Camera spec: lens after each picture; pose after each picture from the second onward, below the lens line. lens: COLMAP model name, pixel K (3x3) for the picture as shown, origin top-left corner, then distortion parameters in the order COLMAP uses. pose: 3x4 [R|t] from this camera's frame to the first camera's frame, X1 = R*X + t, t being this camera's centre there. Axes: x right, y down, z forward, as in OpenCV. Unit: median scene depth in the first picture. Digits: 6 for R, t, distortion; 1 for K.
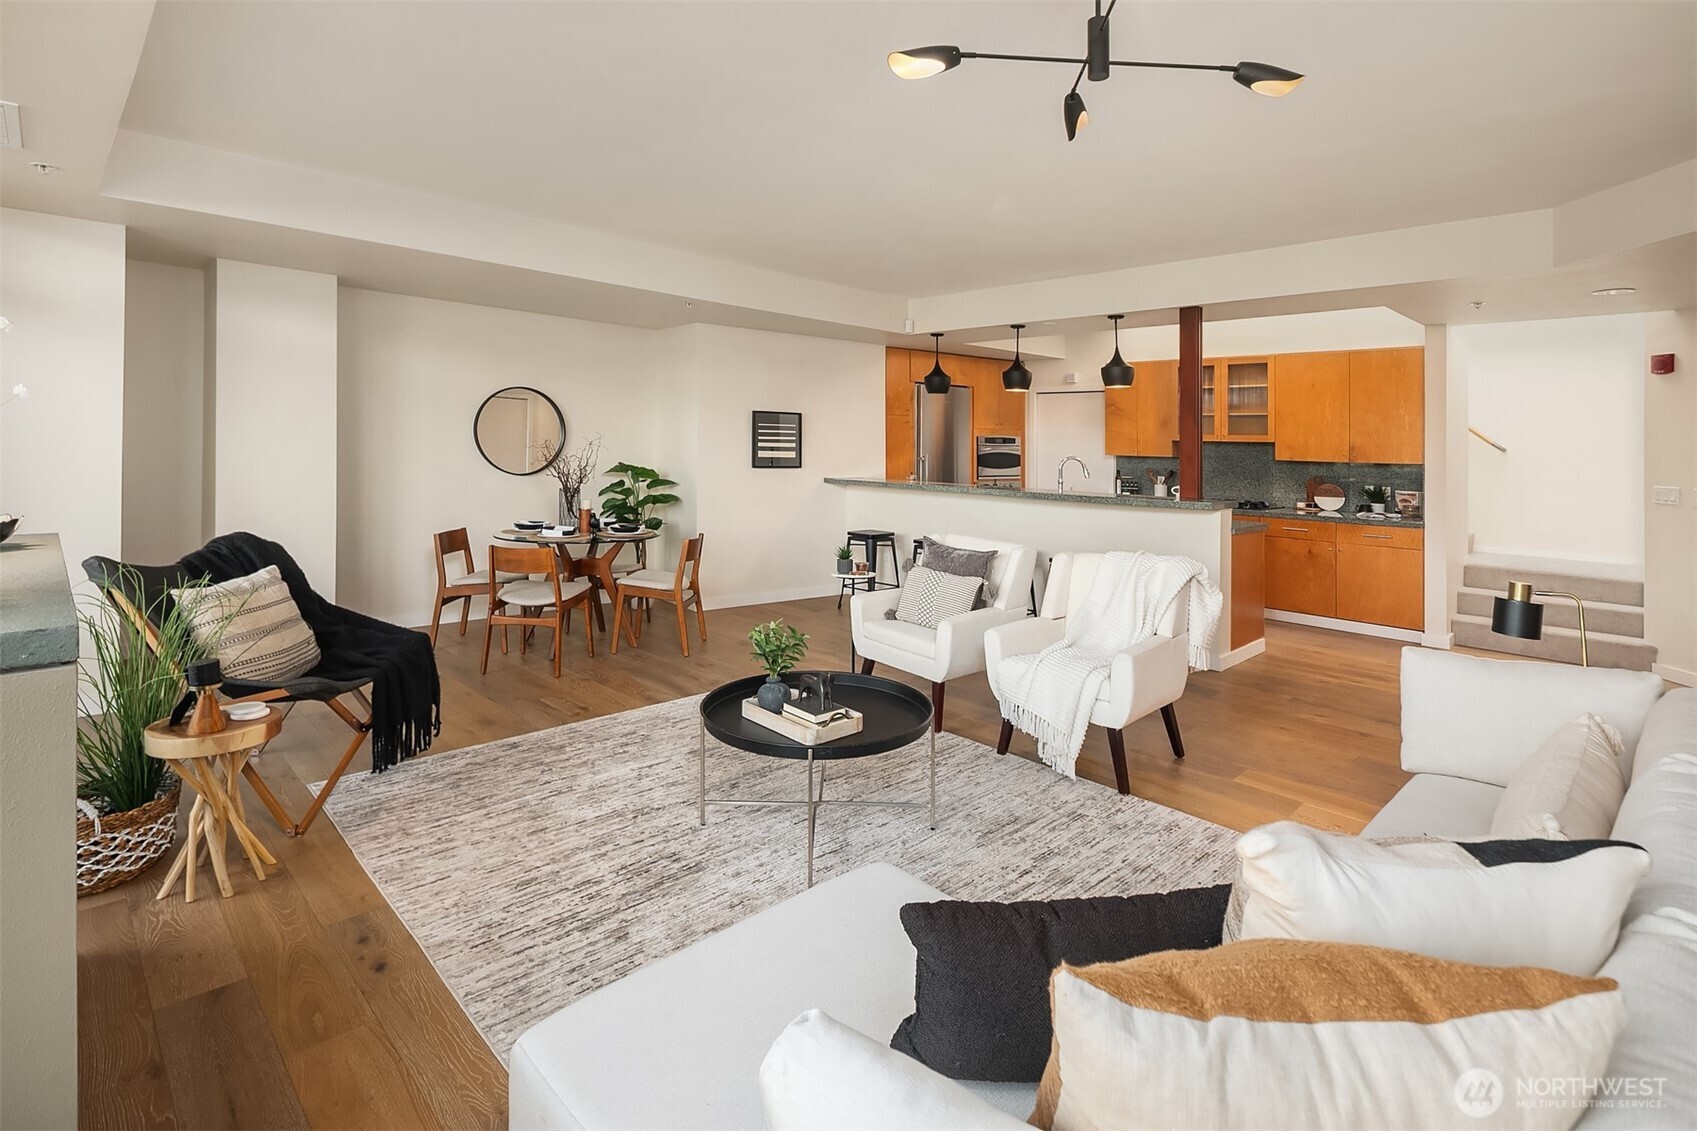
lens RADIAL K [[818.2, 0, 833.7], [0, 818.2, 408.8], [0, 0, 1]] dist [0.002090, -0.000099]
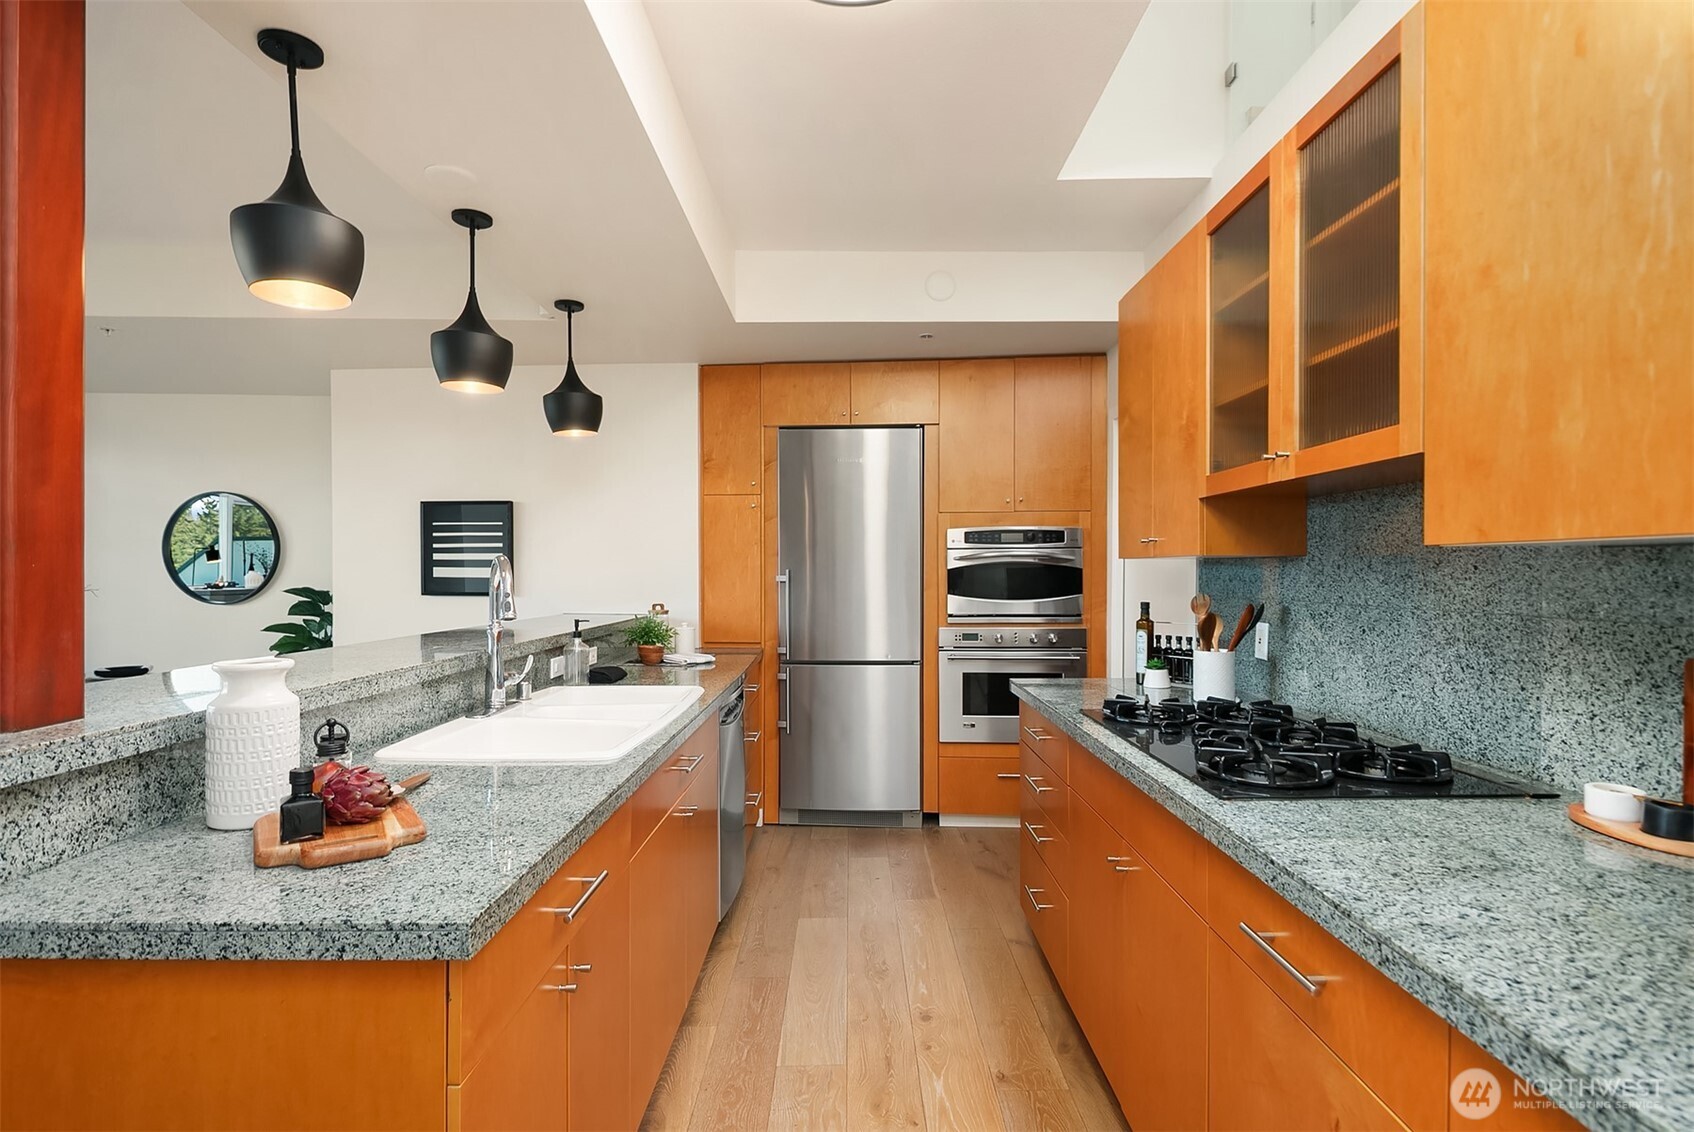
lens RADIAL K [[842.8, 0, 859.8], [0, 842.8, 578.5], [0, 0, 1]] dist [-0.001823, -0.002073]
pose [[0.744758, -0.015567, -0.667153, 0.561781], [0.042656, 0.998794, 0.024312, 0.058548], [0.665969, -0.046565, 0.744524, 0.752355]]
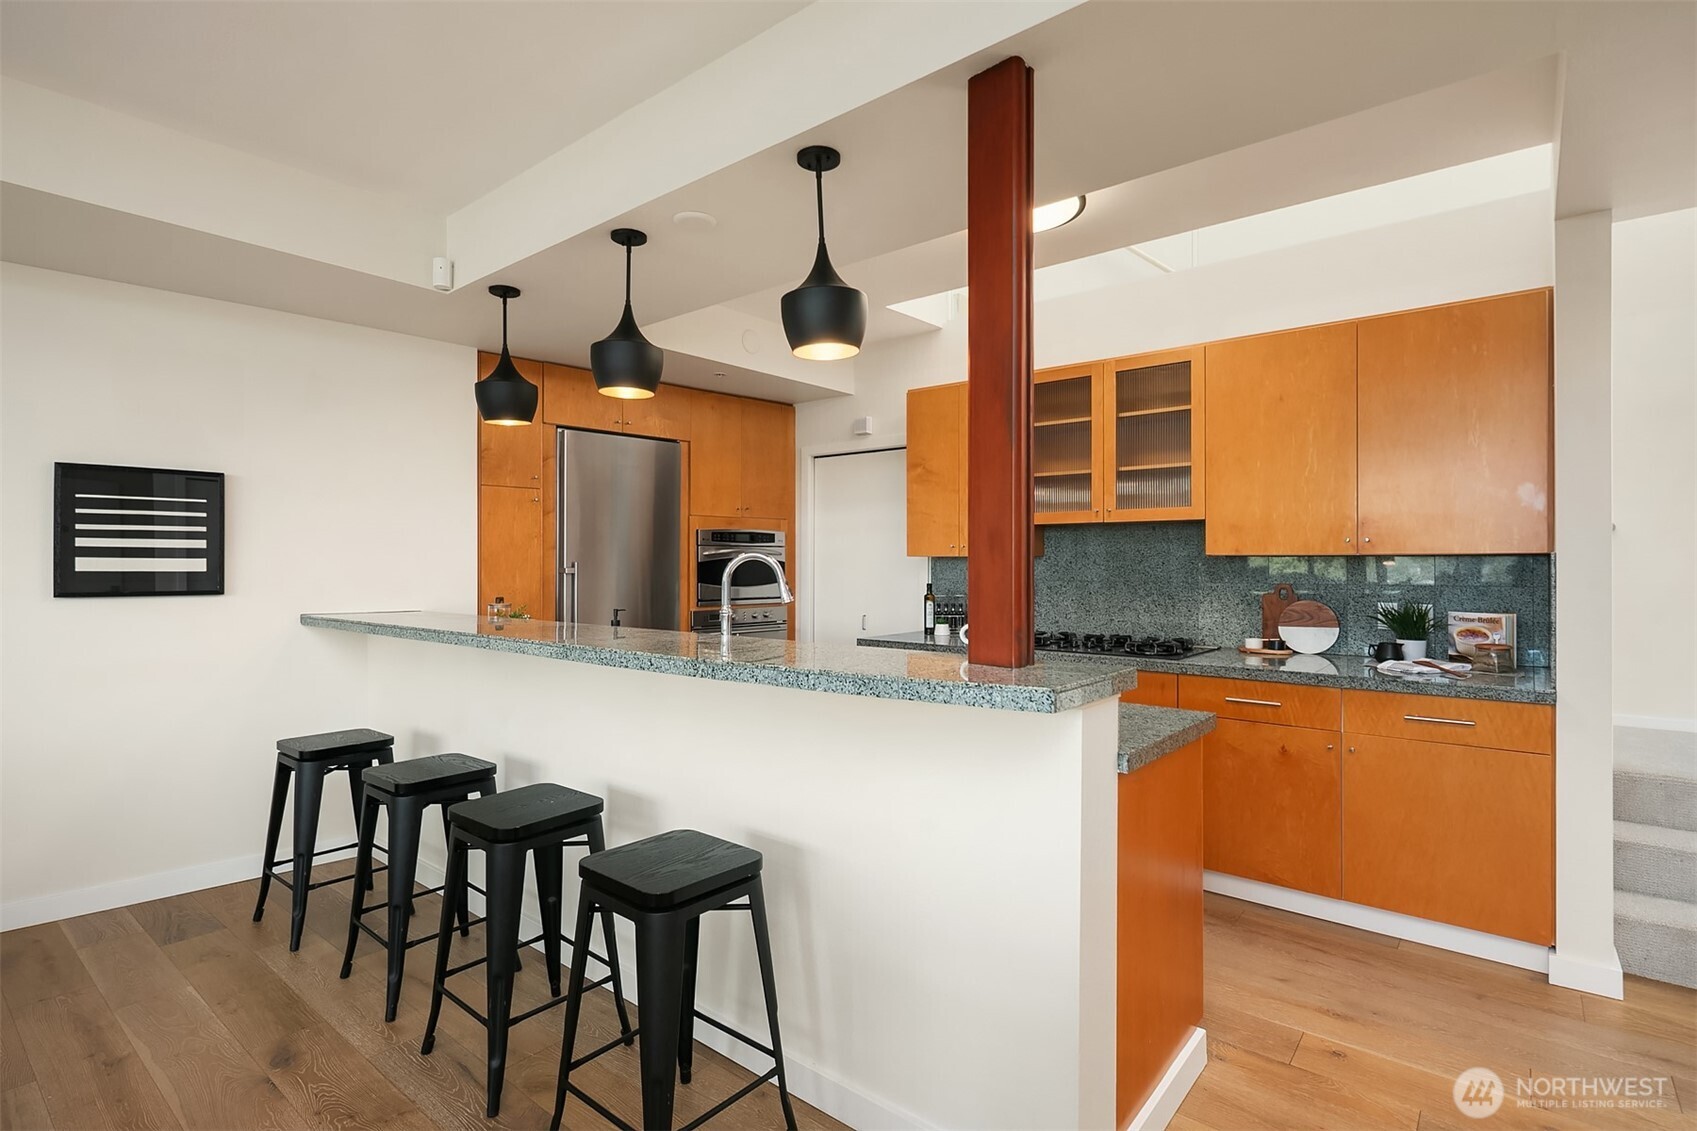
lens RADIAL K [[811.6, 0, 855.9], [0, 811.6, 556.5], [0, 0, 1]] dist [-0.005493, -0.000610]
pose [[0.990919, -0.018141, 0.133234, 0.258246], [0.013796, 0.999345, 0.033462, 0.043009], [-0.133754, -0.031320, 0.990520, 0.530750]]
